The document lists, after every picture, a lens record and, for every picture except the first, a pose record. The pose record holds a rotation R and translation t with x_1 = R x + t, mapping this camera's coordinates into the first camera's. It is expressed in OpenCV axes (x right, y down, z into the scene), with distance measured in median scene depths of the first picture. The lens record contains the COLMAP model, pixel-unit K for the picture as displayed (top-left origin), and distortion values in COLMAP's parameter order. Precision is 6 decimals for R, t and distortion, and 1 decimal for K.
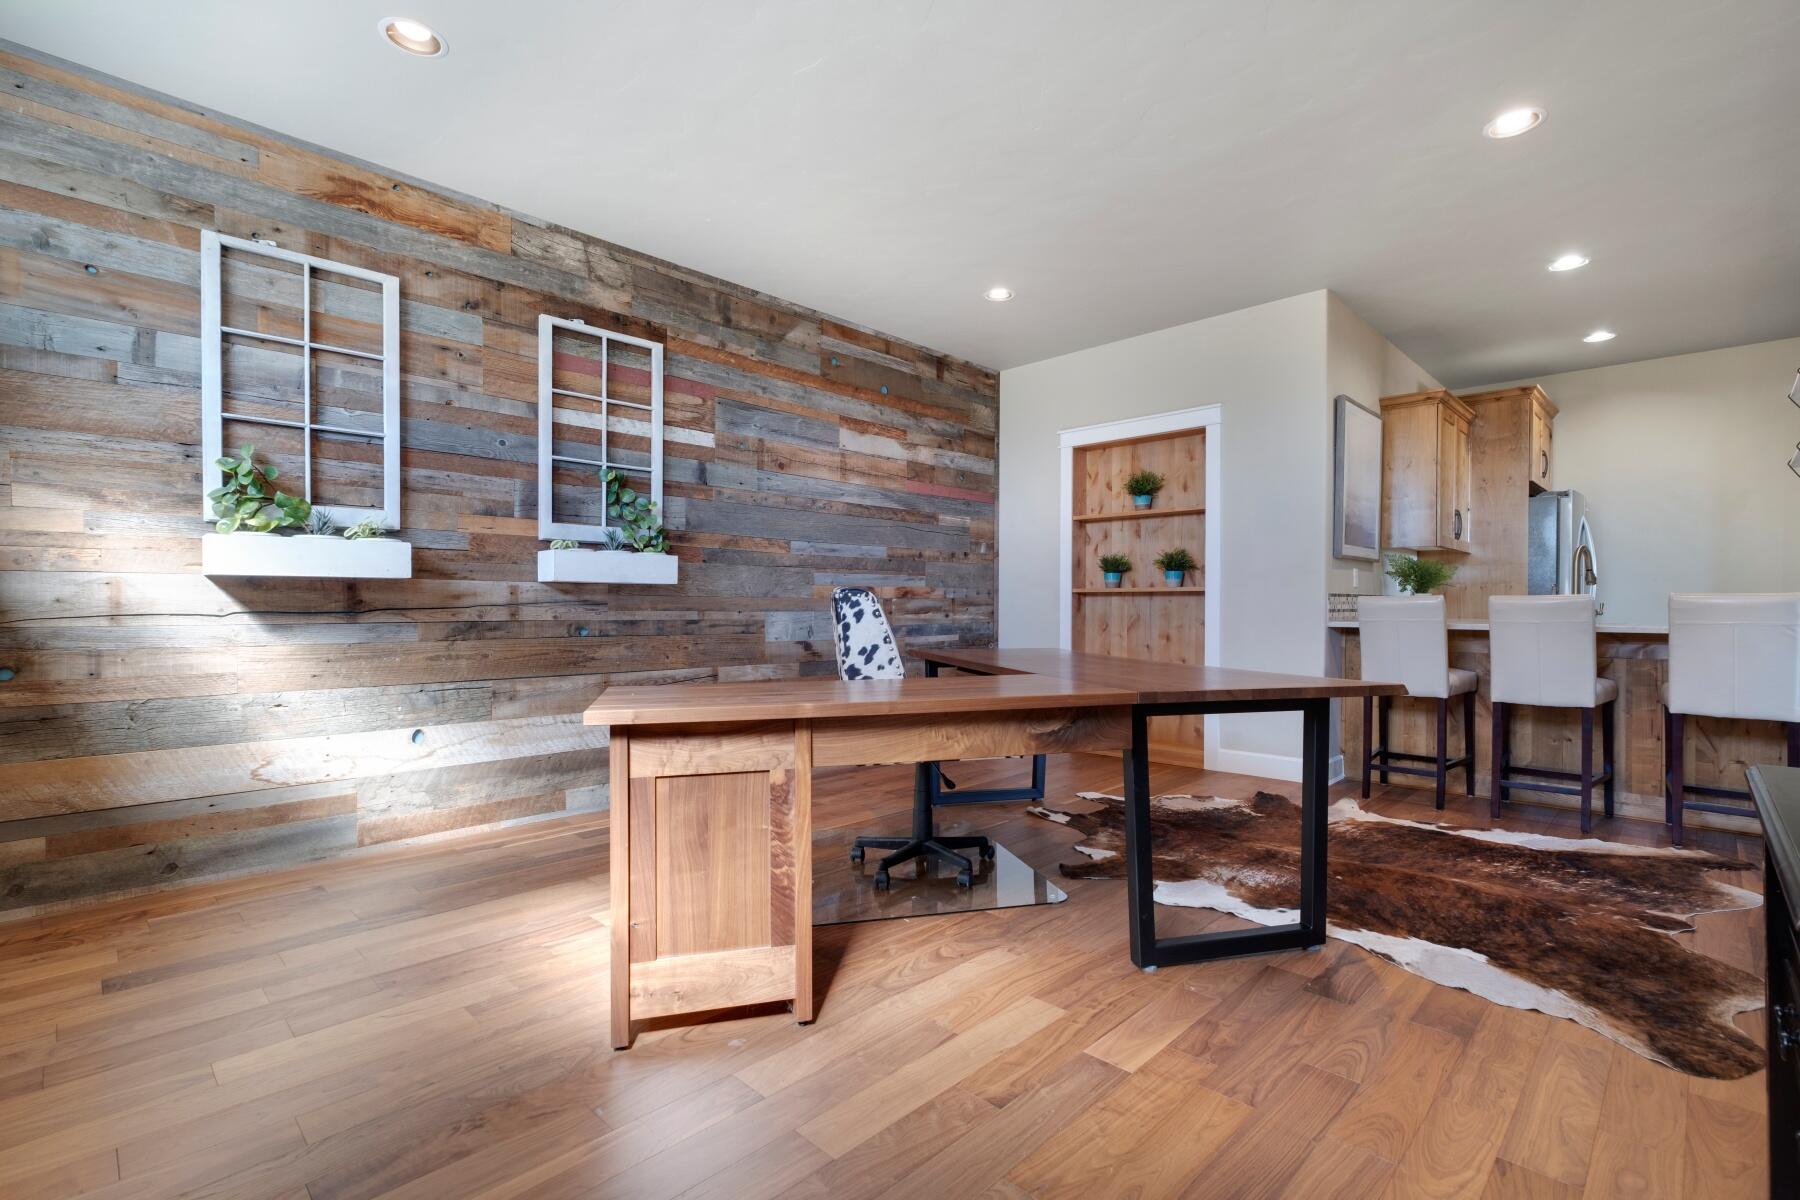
lens RADIAL K [[825.3, 0, 902.9], [0, 825.3, 608.6], [0, 0, 1]] dist [0.001865, 0.001337]
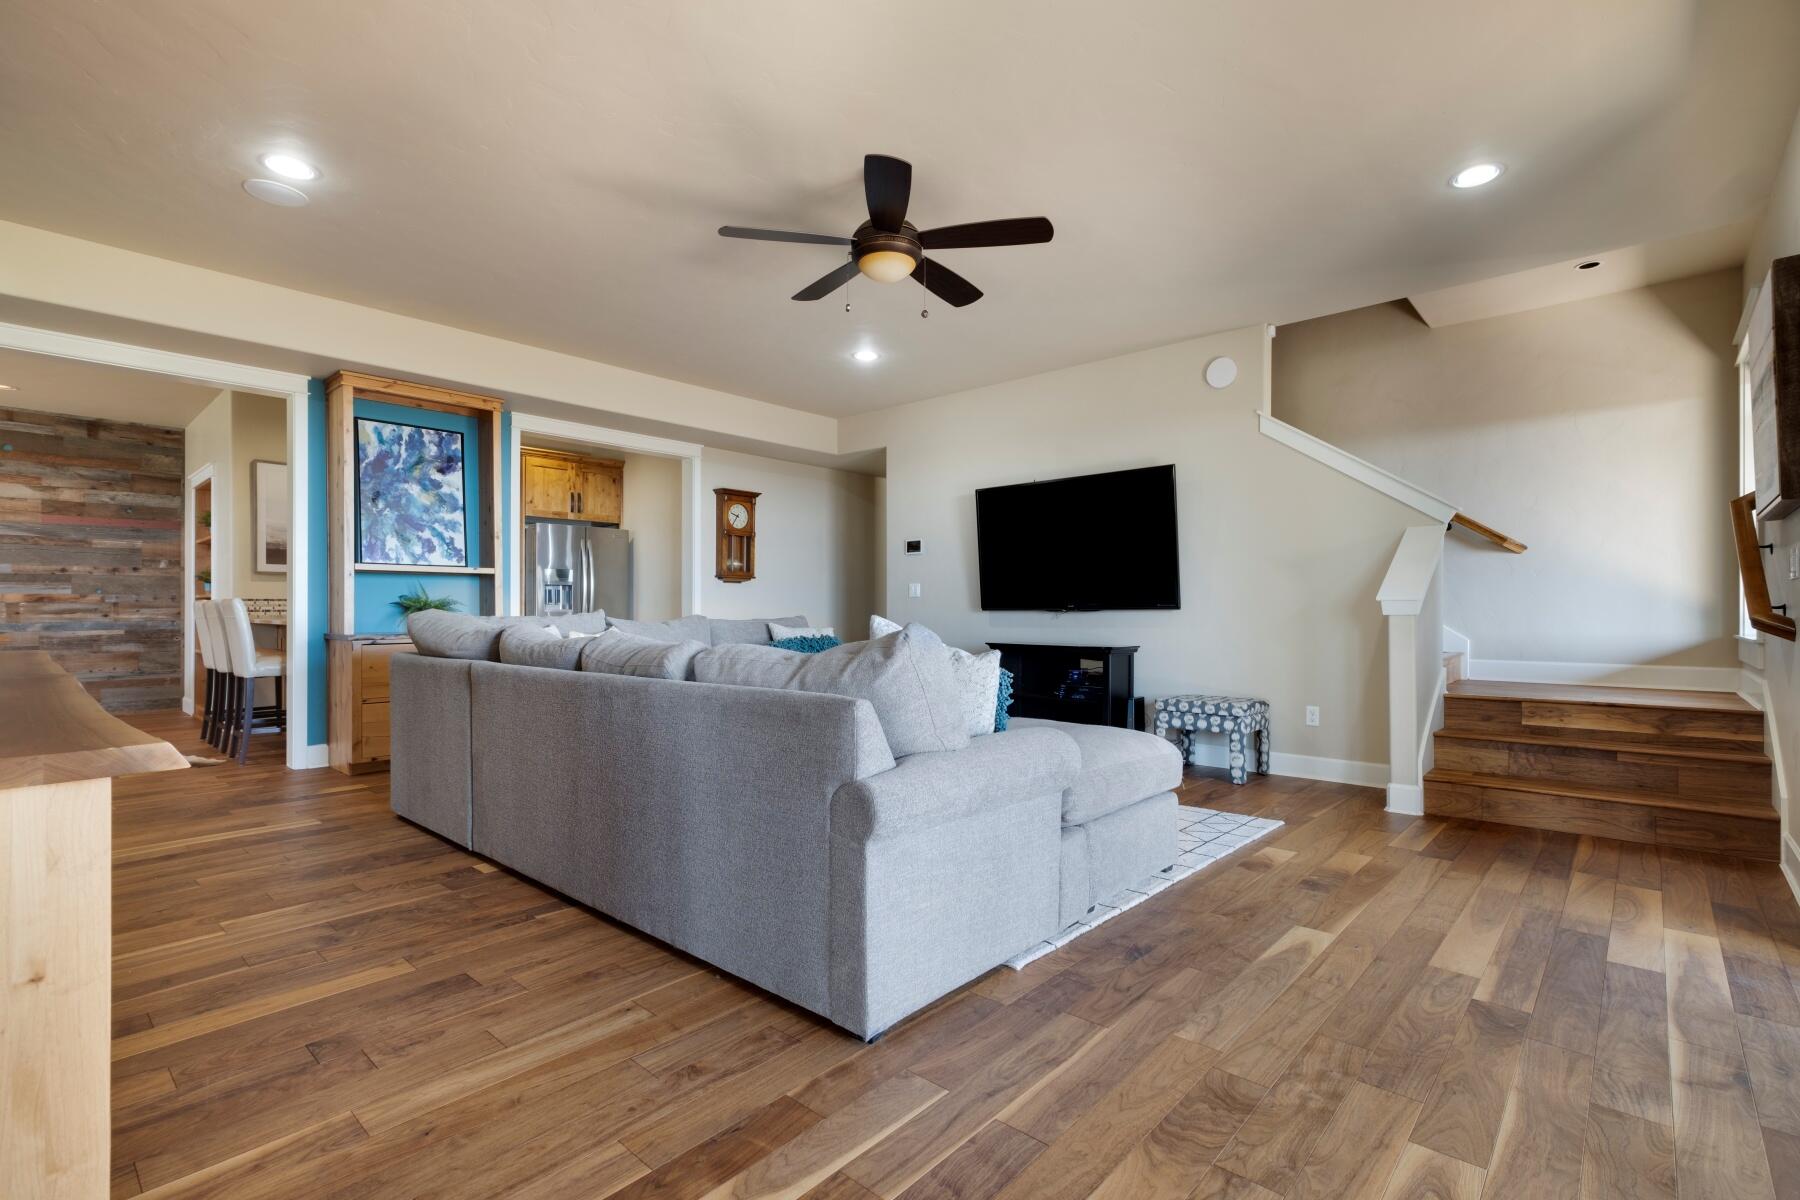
lens RADIAL K [[825.3, 0, 898.4], [0, 825.3, 608.5], [0, 0, 1]] dist [0.001865, 0.001337]
pose [[0.999786, -0.003678, 0.020377, 1.748056], [0.003780, 0.999980, -0.004971, 0.011567], [-0.020358, 0.005047, 0.999780, -0.473728]]
